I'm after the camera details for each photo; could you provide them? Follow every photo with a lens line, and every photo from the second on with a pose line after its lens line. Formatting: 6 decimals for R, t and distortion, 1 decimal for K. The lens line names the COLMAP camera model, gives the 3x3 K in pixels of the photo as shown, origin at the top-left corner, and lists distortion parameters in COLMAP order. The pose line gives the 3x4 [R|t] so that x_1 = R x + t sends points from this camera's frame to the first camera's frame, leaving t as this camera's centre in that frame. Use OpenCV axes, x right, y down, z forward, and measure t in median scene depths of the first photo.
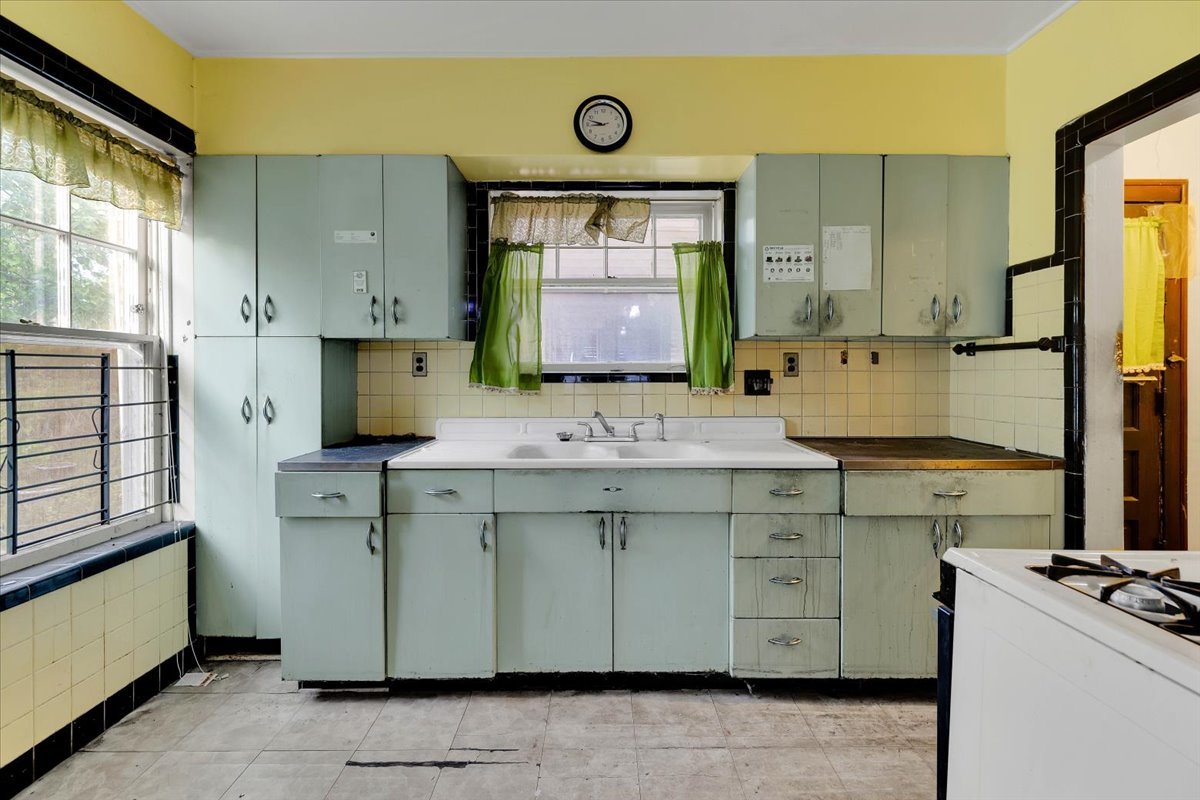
lens RADIAL K [[521.0, 0, 601.7], [0, 521.0, 375.6], [0, 0, 1]] dist [-0.002478, -0.000298]
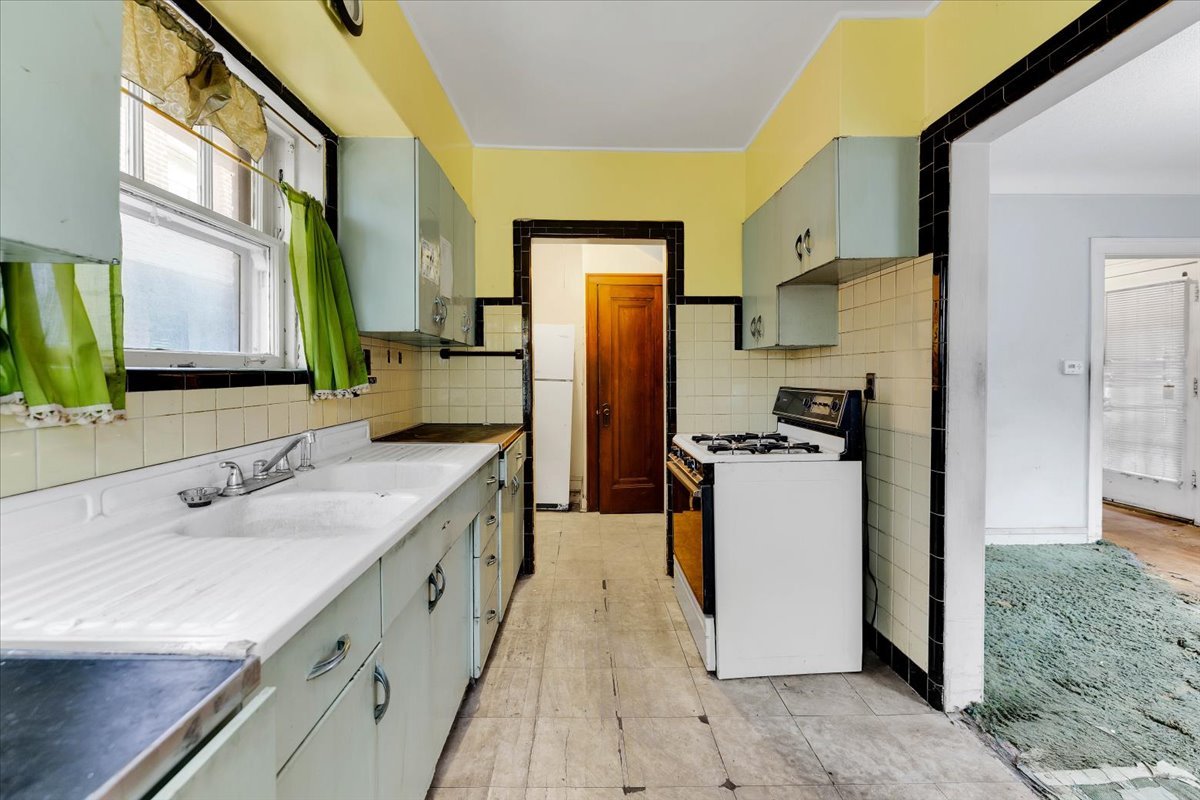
lens RADIAL K [[506.3, 0, 600.8], [0, 506.3, 380.5], [0, 0, 1]] dist [-0.002457, -0.000023]
pose [[-0.024722, -0.015275, 0.999578, -0.627607], [0.004739, 0.999870, 0.015397, -0.000901], [-0.999683, 0.005117, -0.024646, 0.696817]]
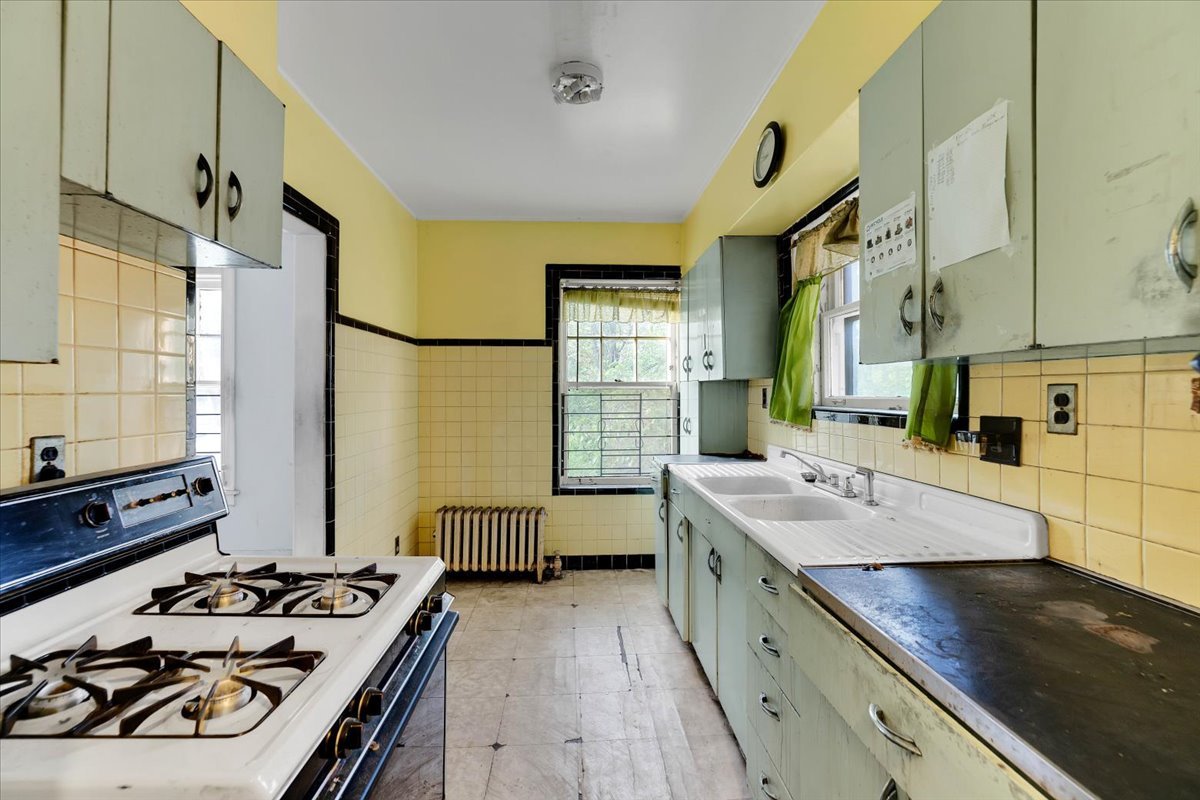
lens RADIAL K [[510.0, 0, 593.0], [0, 510.0, 391.8], [0, 0, 1]] dist [-0.000609, 0.000153]
pose [[0.035167, 0.000672, -0.999381, 0.934520], [-0.000811, 0.999999, 0.000643, -0.042075], [0.999381, 0.000788, 0.035167, 0.639657]]
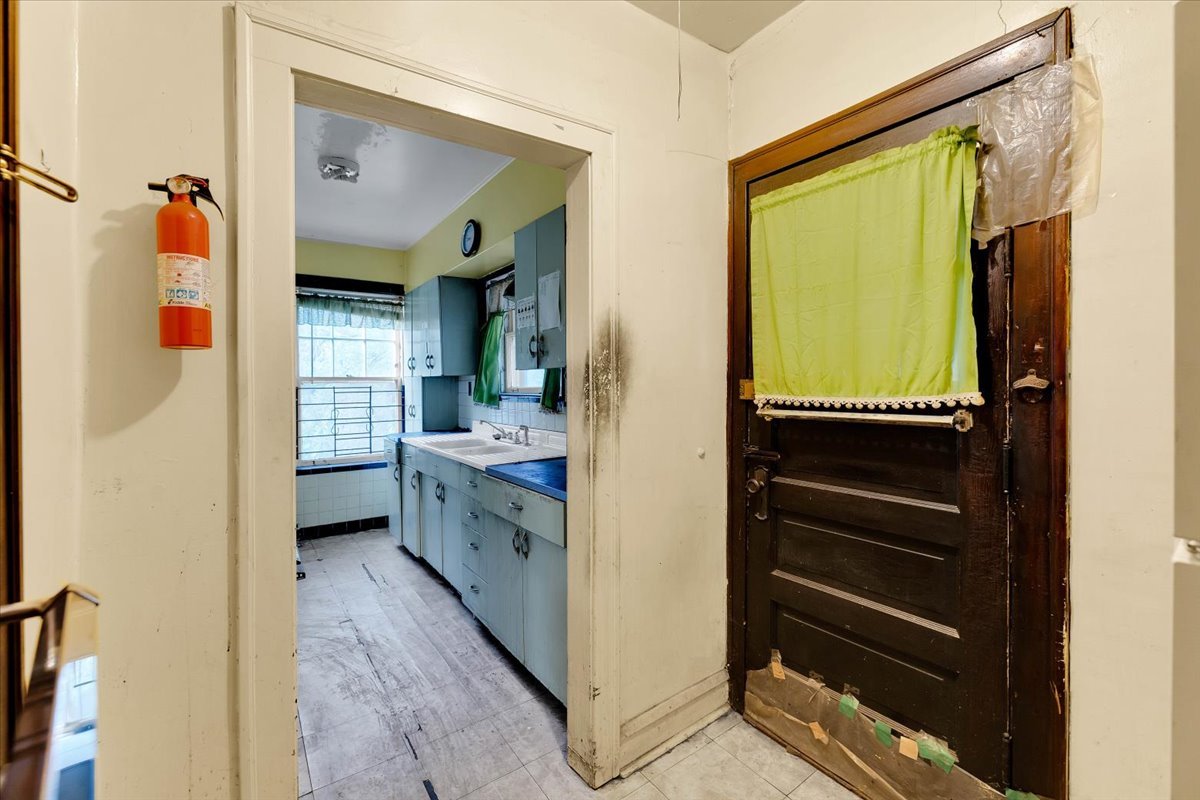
lens RADIAL K [[510.0, 0, 593.0], [0, 510.0, 391.8], [0, 0, 1]] dist [-0.000609, 0.000153]
pose [[0.560889, 0.009326, -0.827838, 1.477846], [0.005212, 0.999877, 0.014795, -0.039379], [0.827874, -0.012613, 0.560772, 0.437670]]
